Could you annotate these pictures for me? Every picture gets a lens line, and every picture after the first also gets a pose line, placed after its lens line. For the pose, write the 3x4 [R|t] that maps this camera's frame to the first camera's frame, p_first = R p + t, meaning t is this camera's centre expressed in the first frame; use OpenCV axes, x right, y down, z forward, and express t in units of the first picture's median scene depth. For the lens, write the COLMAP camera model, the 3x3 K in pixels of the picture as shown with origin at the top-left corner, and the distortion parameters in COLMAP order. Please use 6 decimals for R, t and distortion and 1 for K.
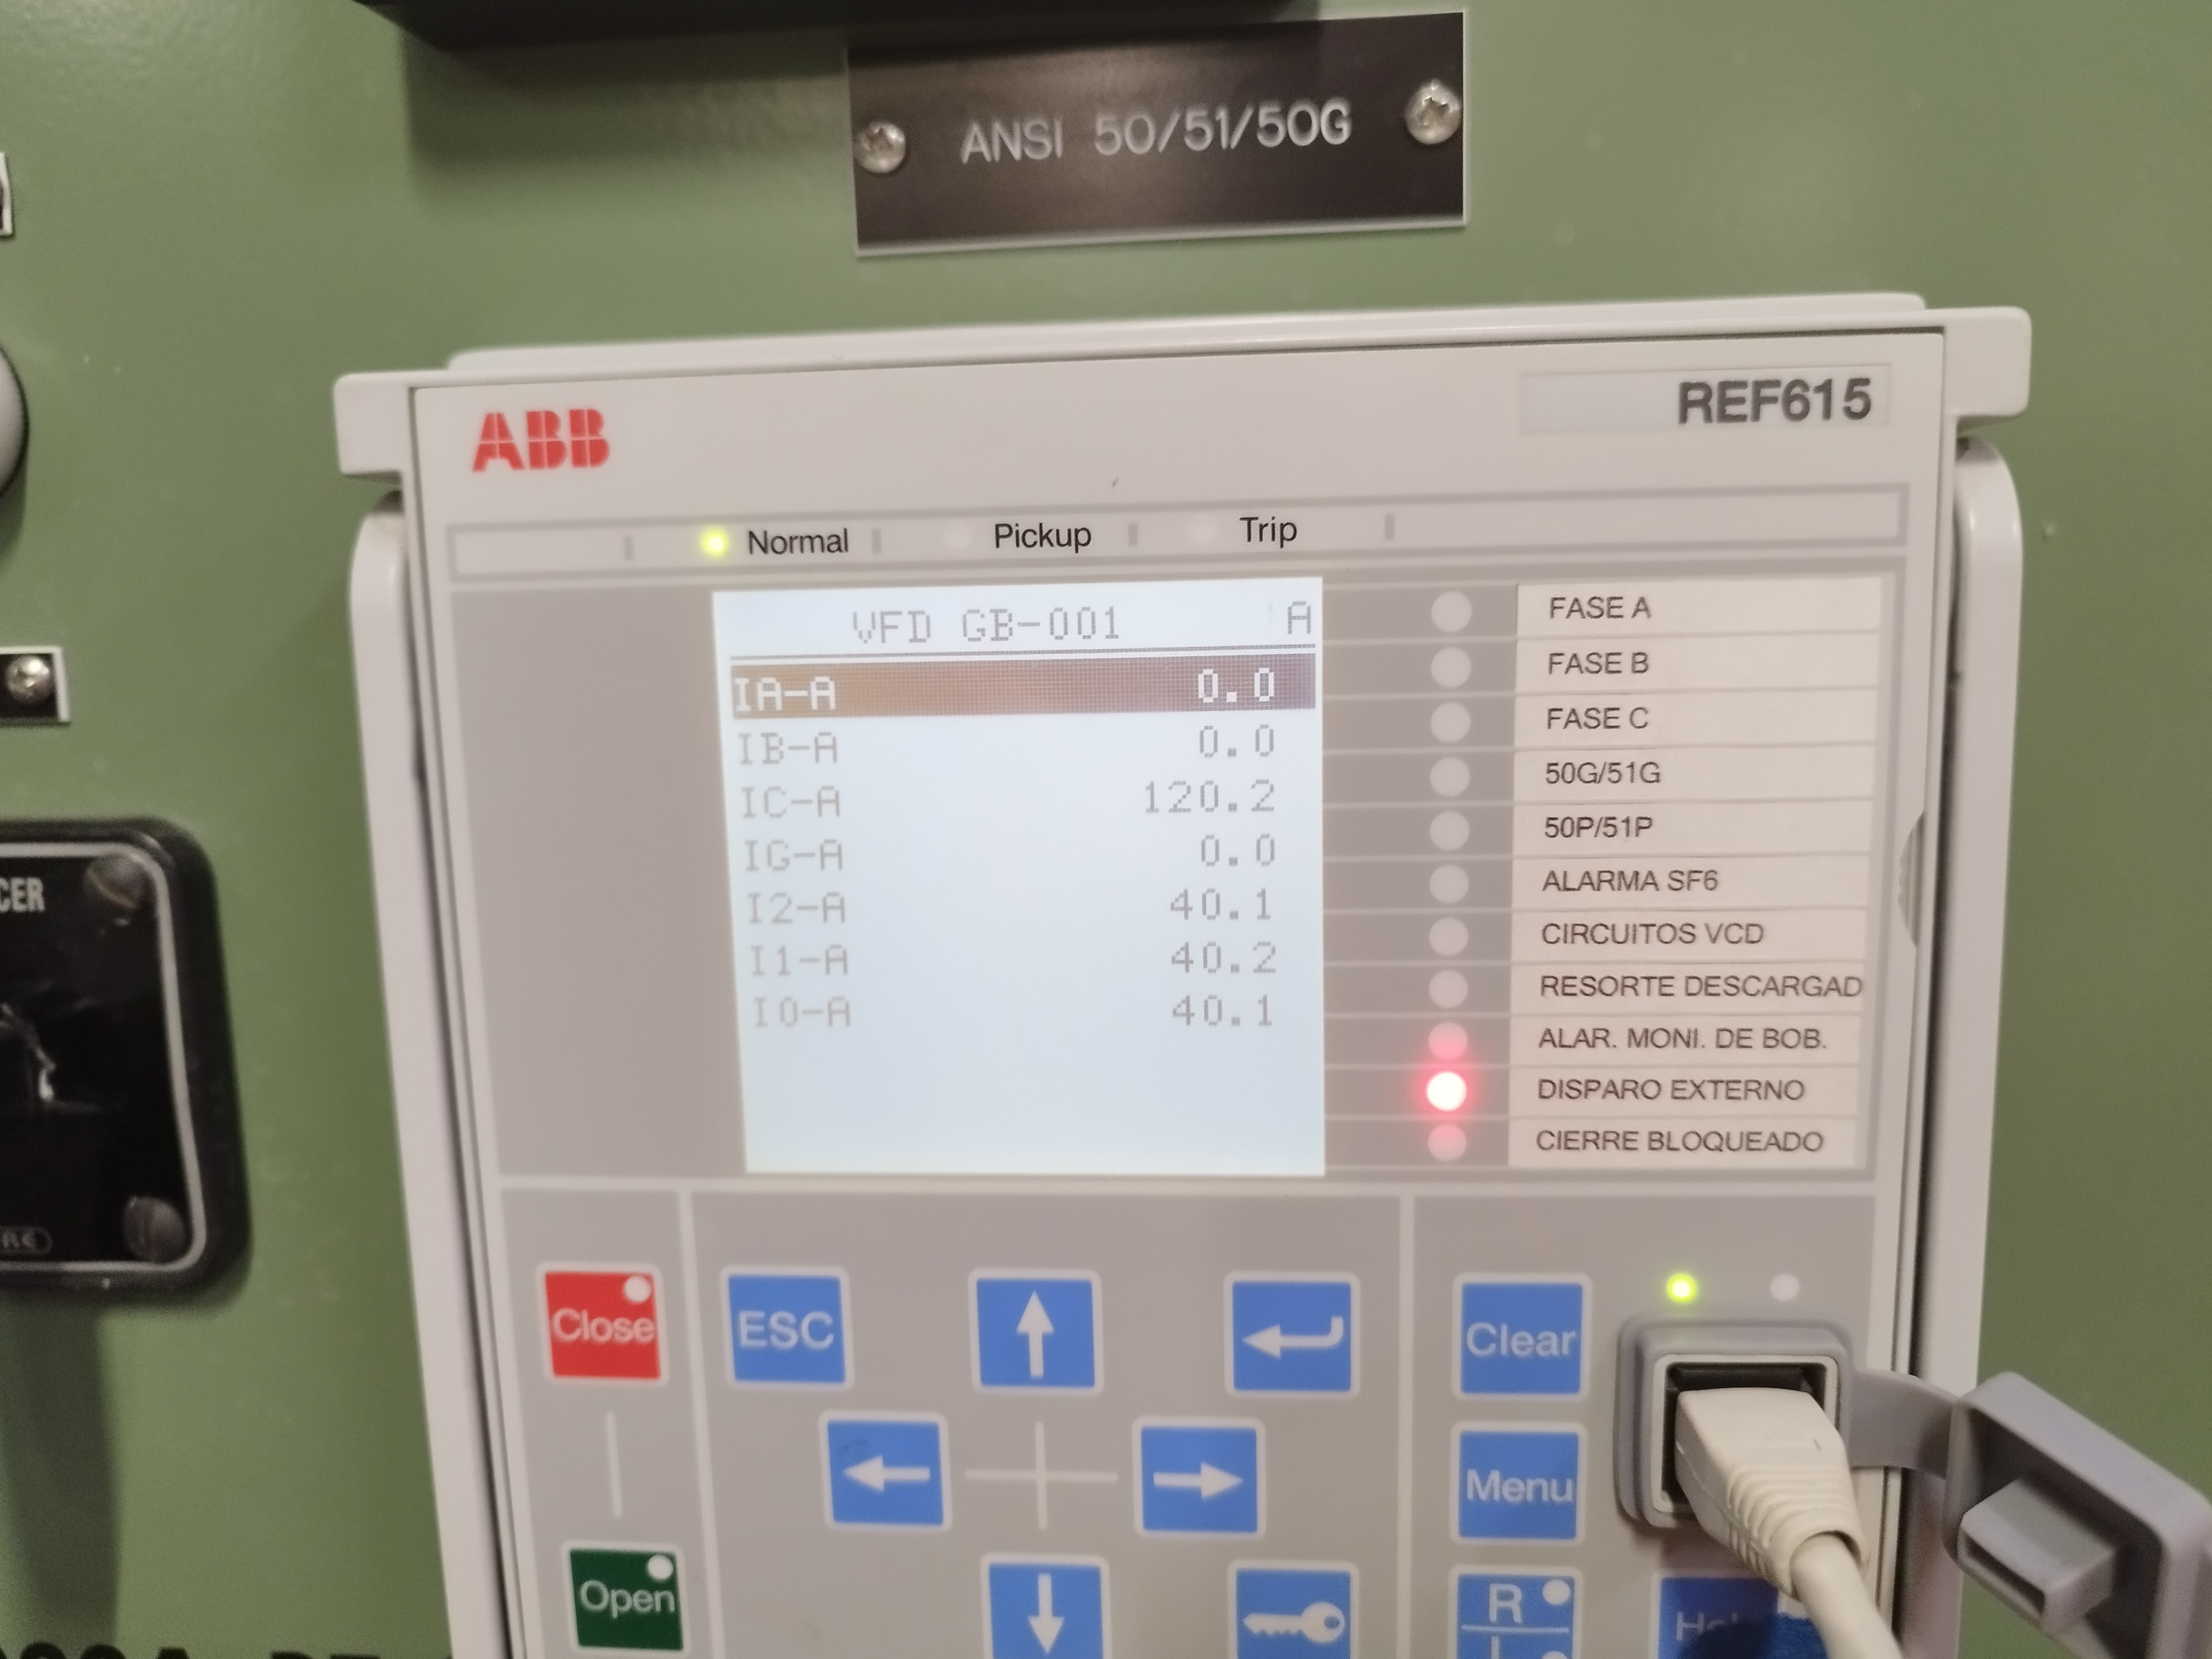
lens RADIAL K [[1527.9, 0, 1098.1], [0, 1527.9, 832.0], [0, 0, 1]] dist [-0.031756, -0.026037]
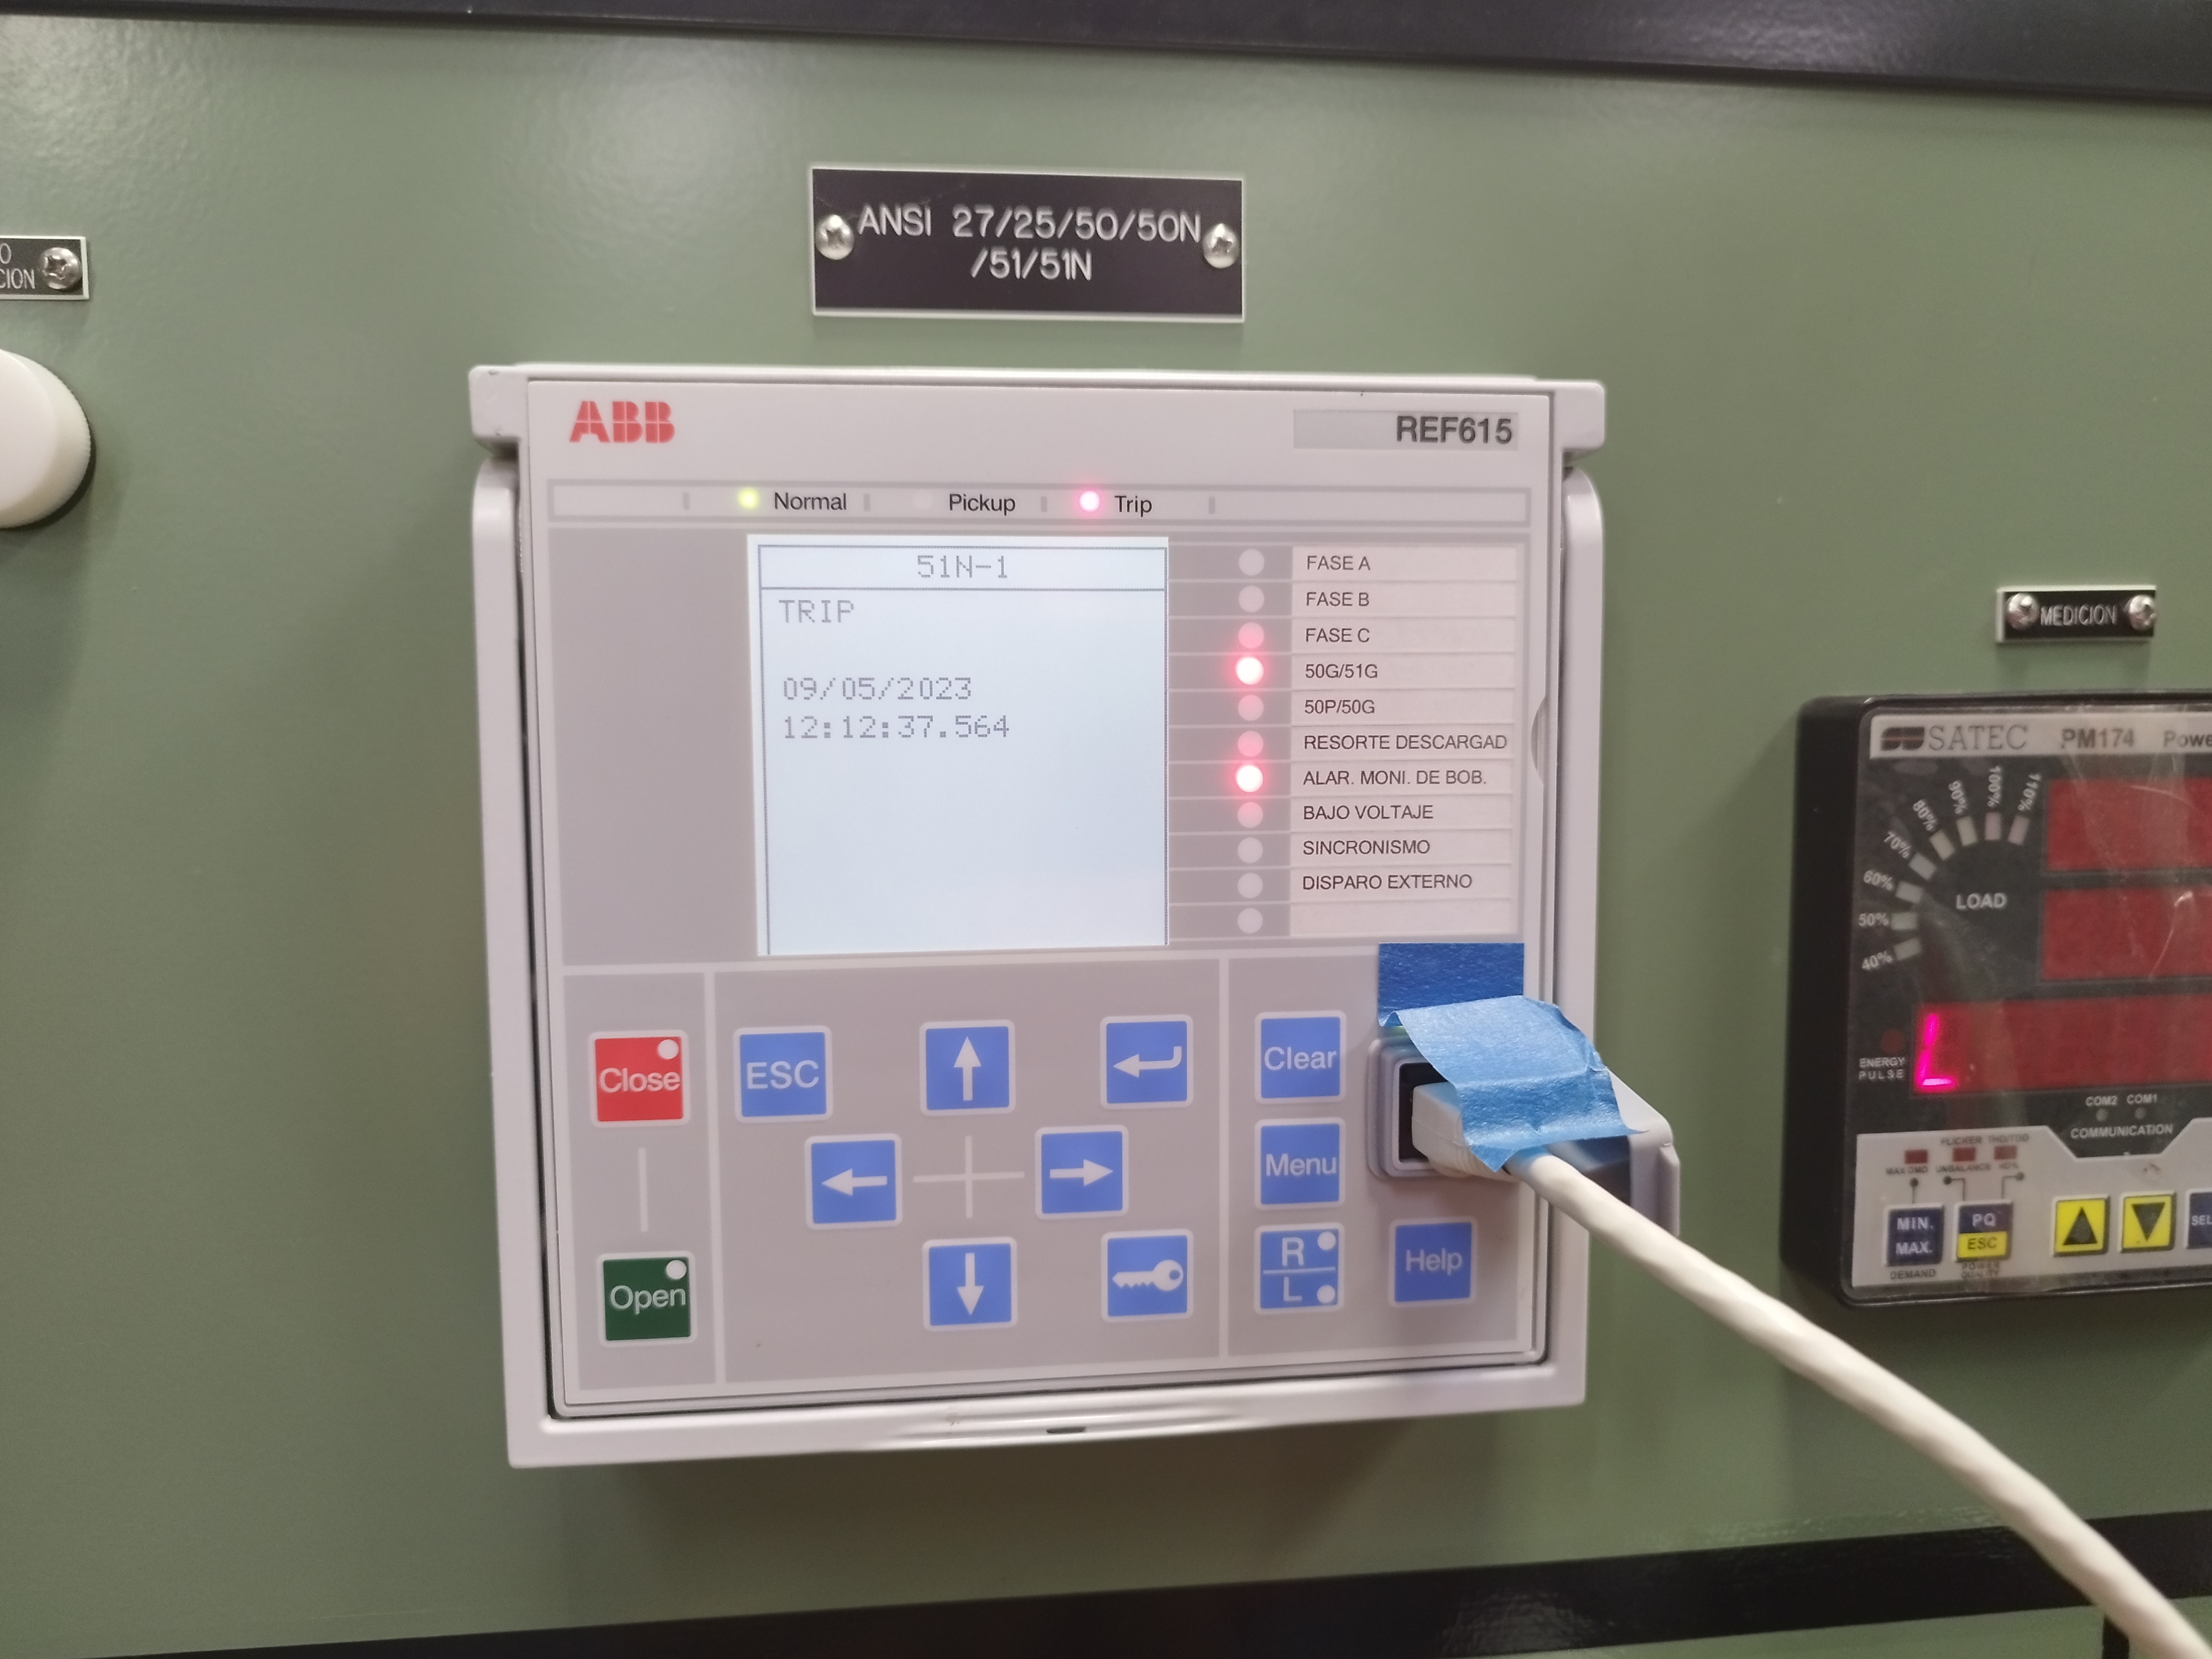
lens RADIAL K [[1725.3, 0, 1104.7], [0, 1725.3, 828.7], [0, 0, 1]] dist [-0.037636, 0.000013]
pose [[0.980022, 0.001420, 0.198885, -0.237093], [0.007921, 0.998902, -0.046164, 0.186538], [-0.198733, 0.046817, 0.978935, -0.601247]]
